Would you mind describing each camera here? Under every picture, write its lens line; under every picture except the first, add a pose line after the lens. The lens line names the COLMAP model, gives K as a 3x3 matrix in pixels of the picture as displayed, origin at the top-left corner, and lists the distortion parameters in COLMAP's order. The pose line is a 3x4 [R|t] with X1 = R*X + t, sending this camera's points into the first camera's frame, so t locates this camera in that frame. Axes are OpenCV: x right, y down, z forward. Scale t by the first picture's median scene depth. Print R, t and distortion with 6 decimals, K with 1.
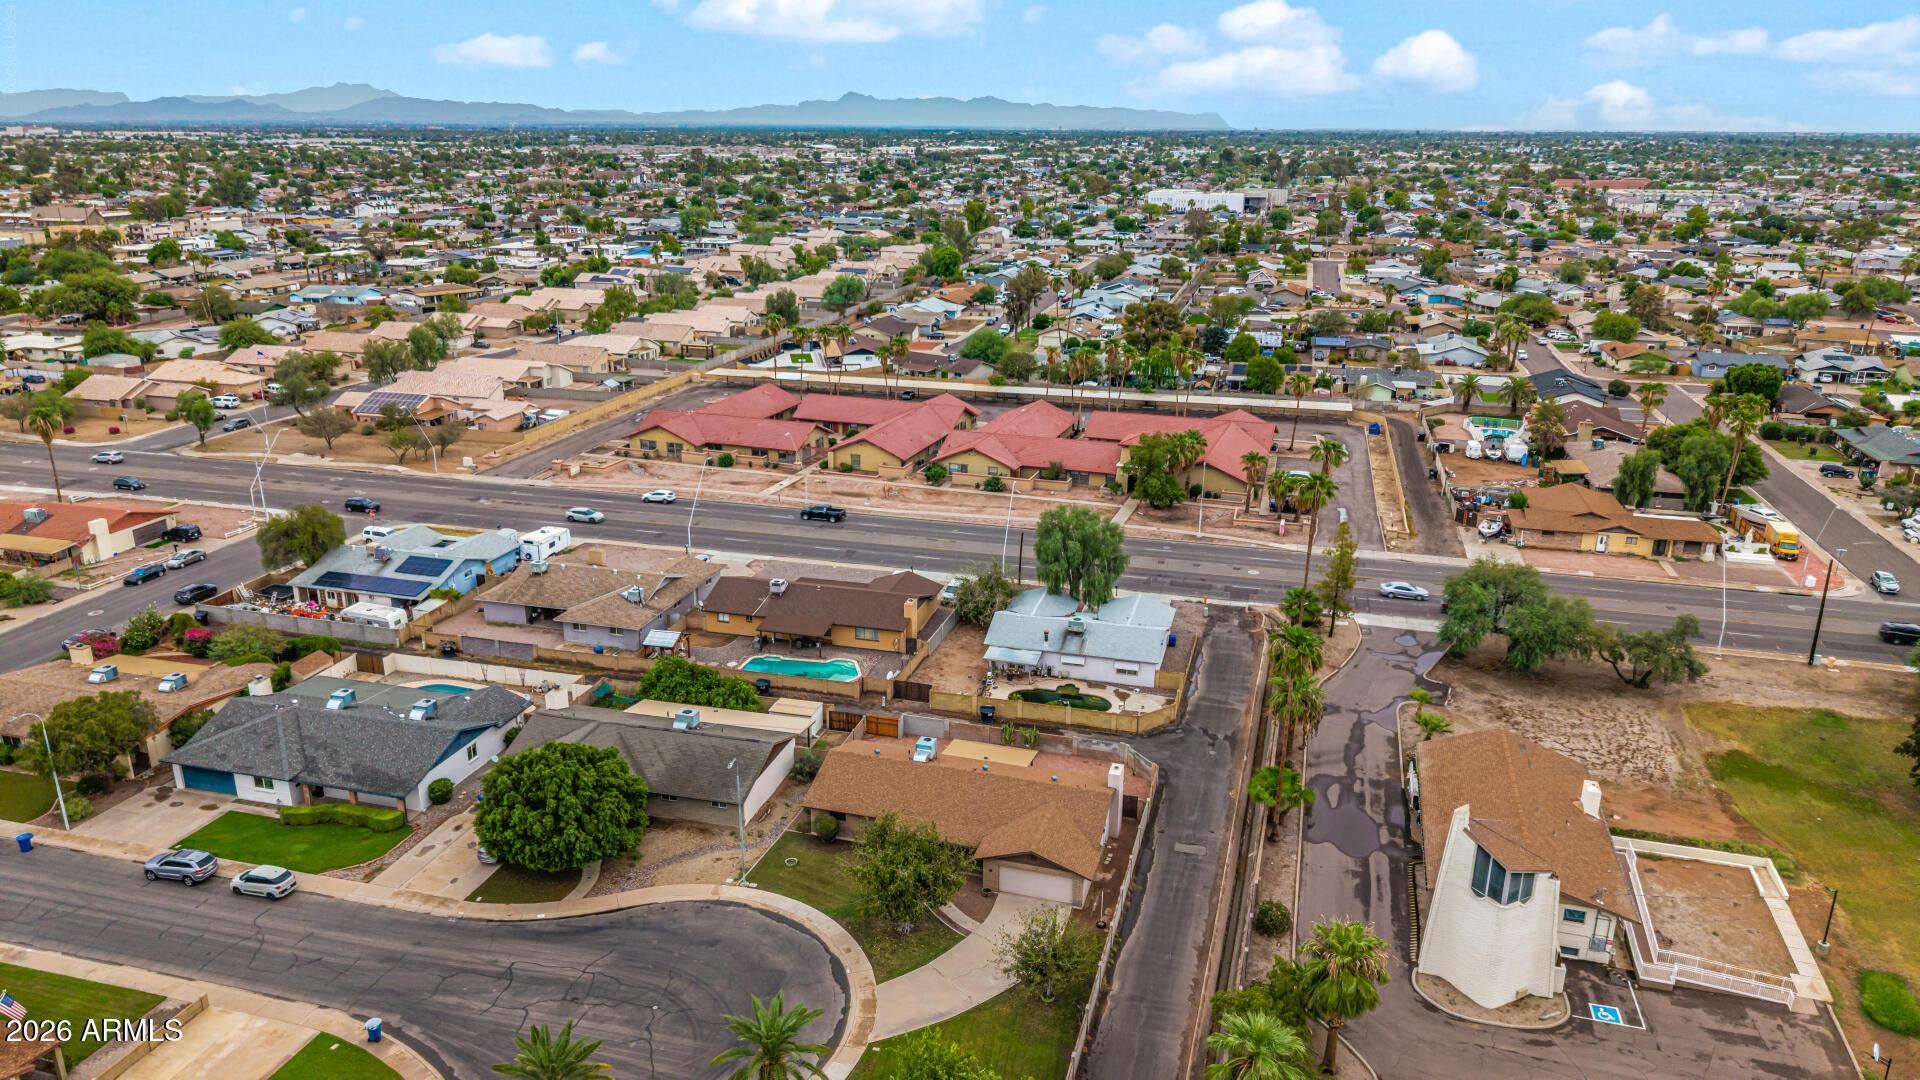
lens RADIAL K [[1284.5, 0, 959.3], [0, 1284.5, 541.2], [0, 0, 1]] dist [0.036497, -0.045413]
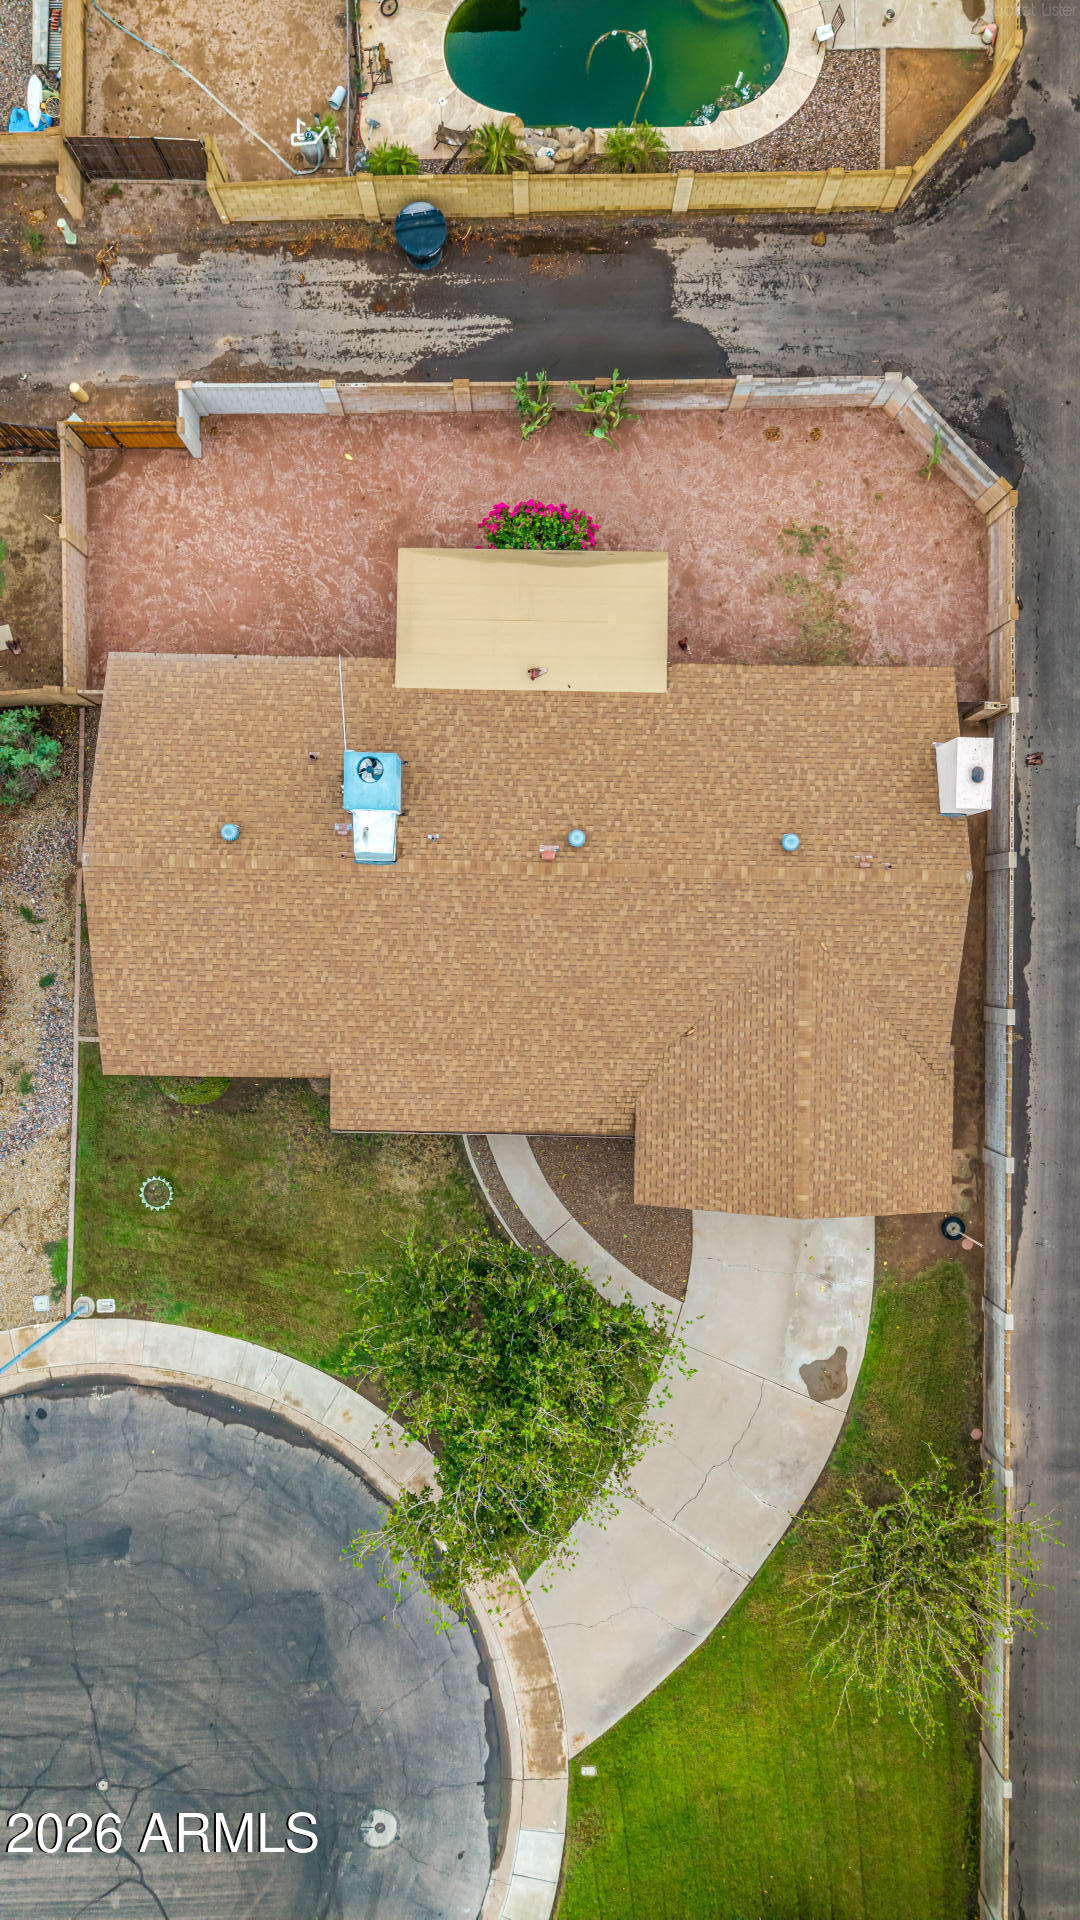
lens RADIAL K [[1284.5, 0, 515.6], [0, 1284.5, 1032.4], [0, 0, 1]] dist [0.036497, -0.045413]
pose [[0.961984, -0.272791, -0.013114, -0.003275], [0.092801, 0.281344, 0.955109, -0.074462], [-0.256855, -0.920017, 0.295964, 0.506015]]
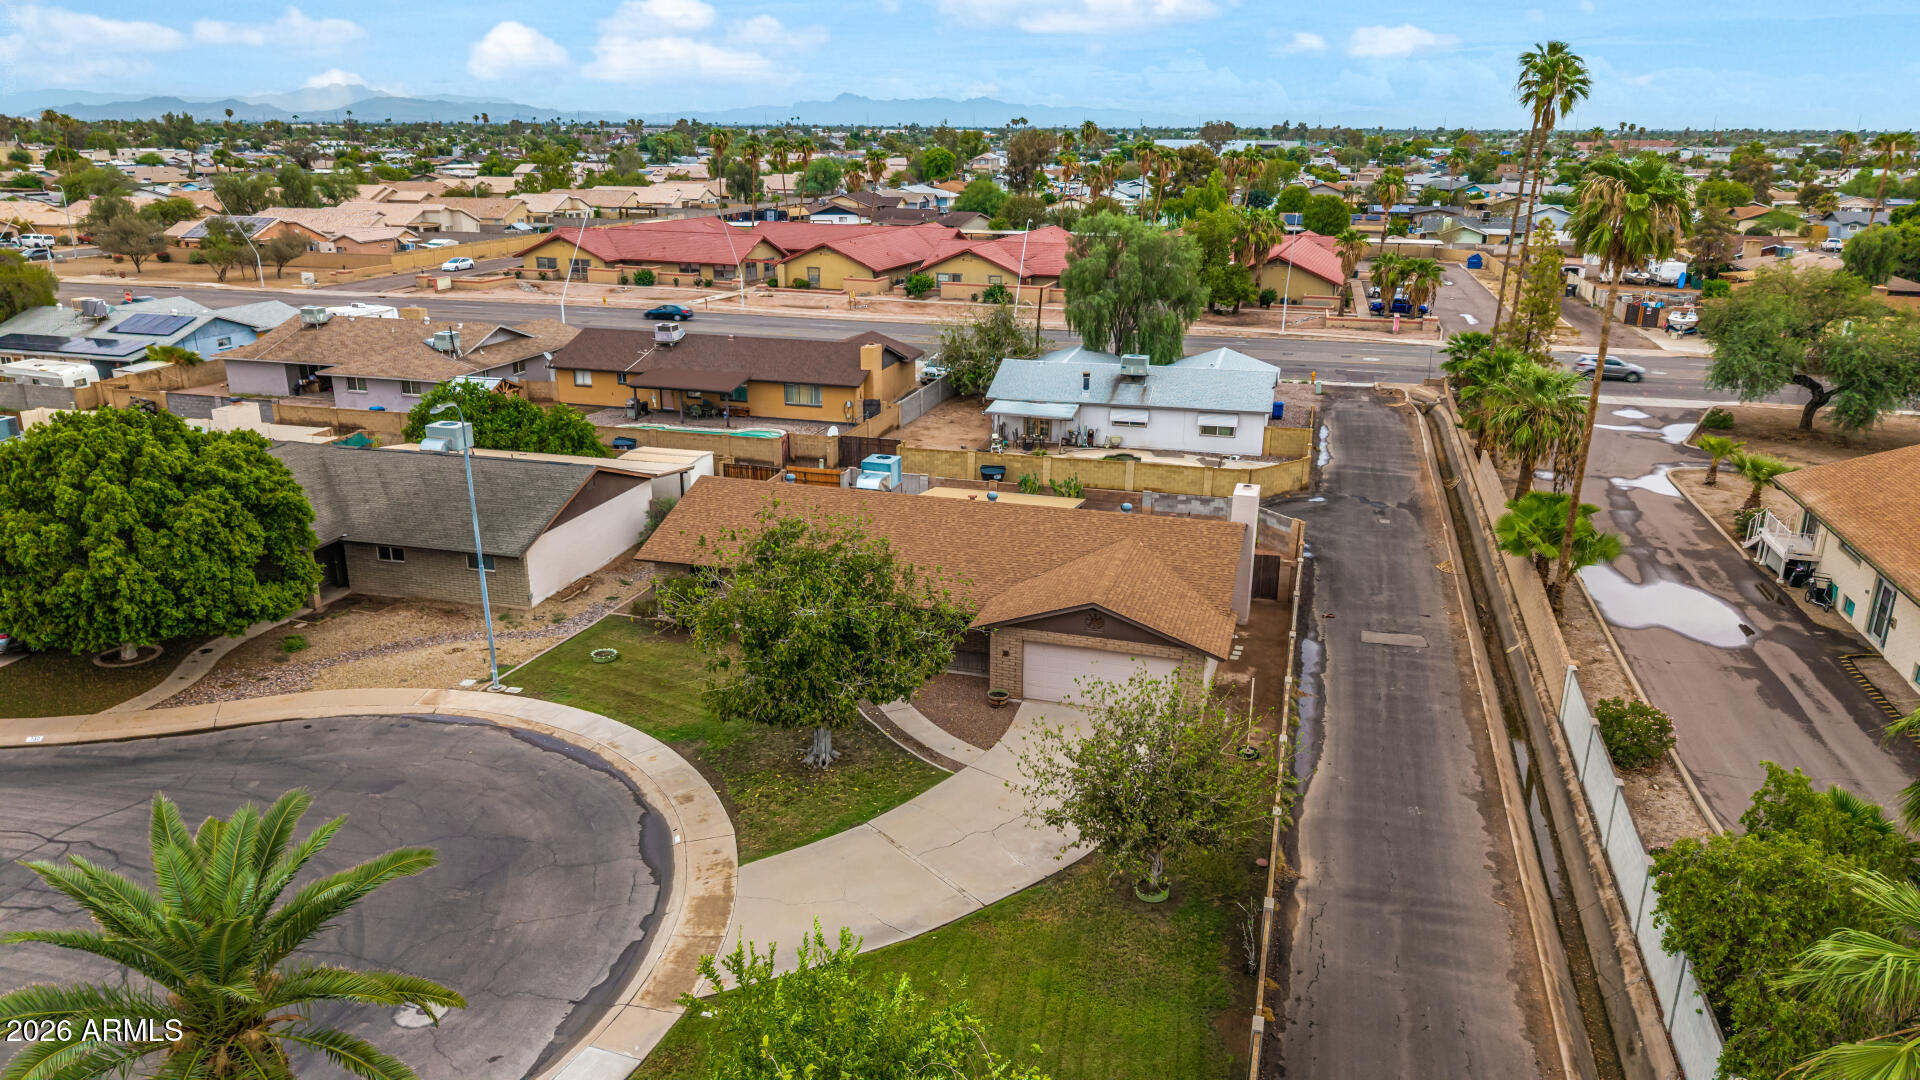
lens RADIAL K [[1284.5, 0, 957.5], [0, 1284.5, 543.8], [0, 0, 1]] dist [0.036497, -0.045413]
pose [[0.999997, -0.000625, 0.002427, 0.002733], [0.000625, 1.000000, 0.000037, 0.116149], [-0.002427, -0.000035, 0.999997, 0.282560]]
